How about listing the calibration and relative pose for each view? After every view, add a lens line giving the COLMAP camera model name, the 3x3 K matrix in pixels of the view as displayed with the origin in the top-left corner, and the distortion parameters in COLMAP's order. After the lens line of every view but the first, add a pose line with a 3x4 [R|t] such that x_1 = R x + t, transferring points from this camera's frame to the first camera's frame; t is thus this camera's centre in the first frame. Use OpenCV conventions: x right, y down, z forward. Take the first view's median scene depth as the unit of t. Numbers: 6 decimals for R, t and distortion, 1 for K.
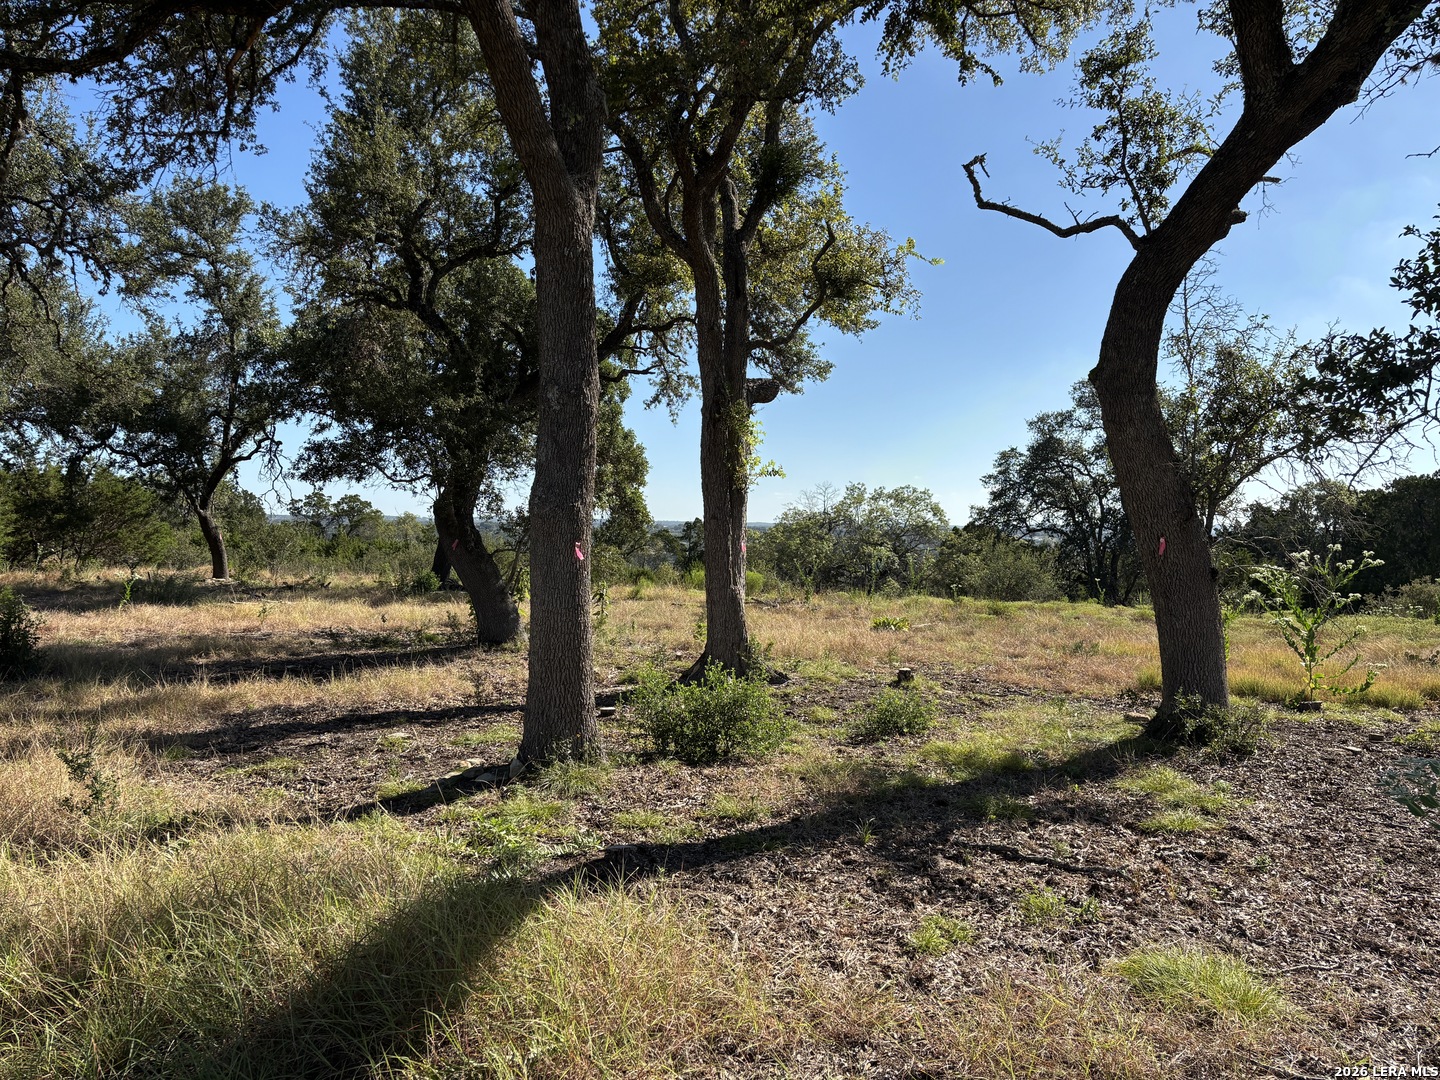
lens RADIAL K [[1063.9, 0, 723.3], [0, 1063.9, 545.2], [0, 0, 1]] dist [0.013096, -0.004455]
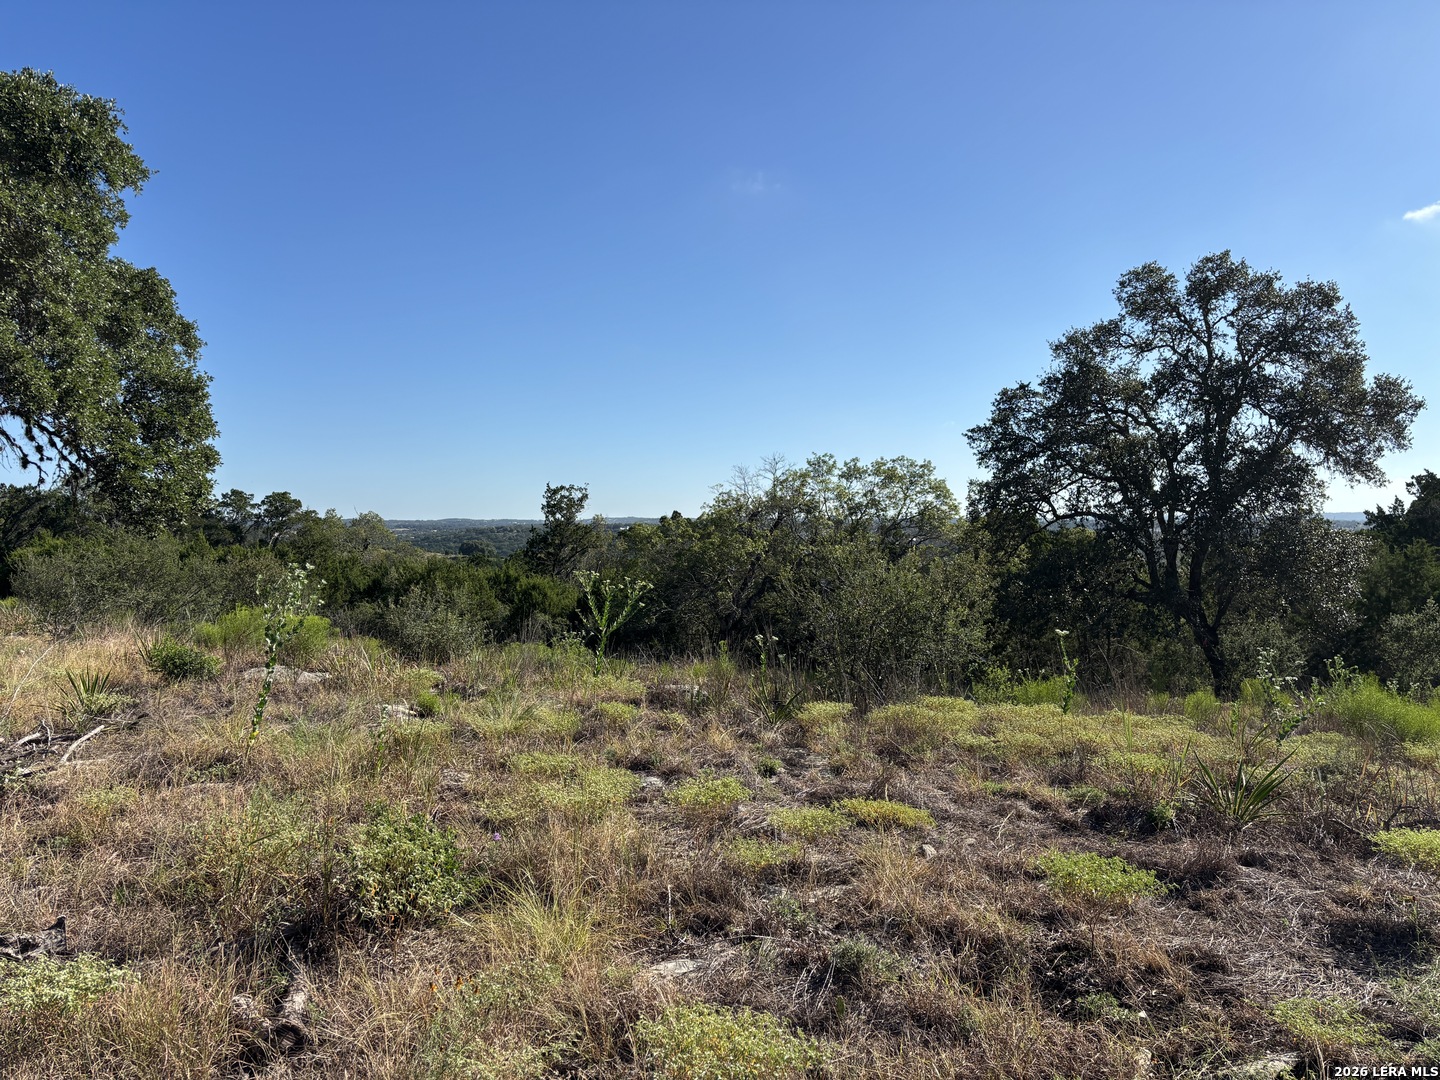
lens RADIAL K [[1063.9, 0, 718.0], [0, 1063.9, 531.6], [0, 0, 1]] dist [0.013096, -0.004455]
pose [[0.993679, -0.018438, -0.110737, 0.160525], [0.017266, 0.999784, -0.011540, -0.000793], [0.110926, 0.009555, 0.993783, 0.357001]]
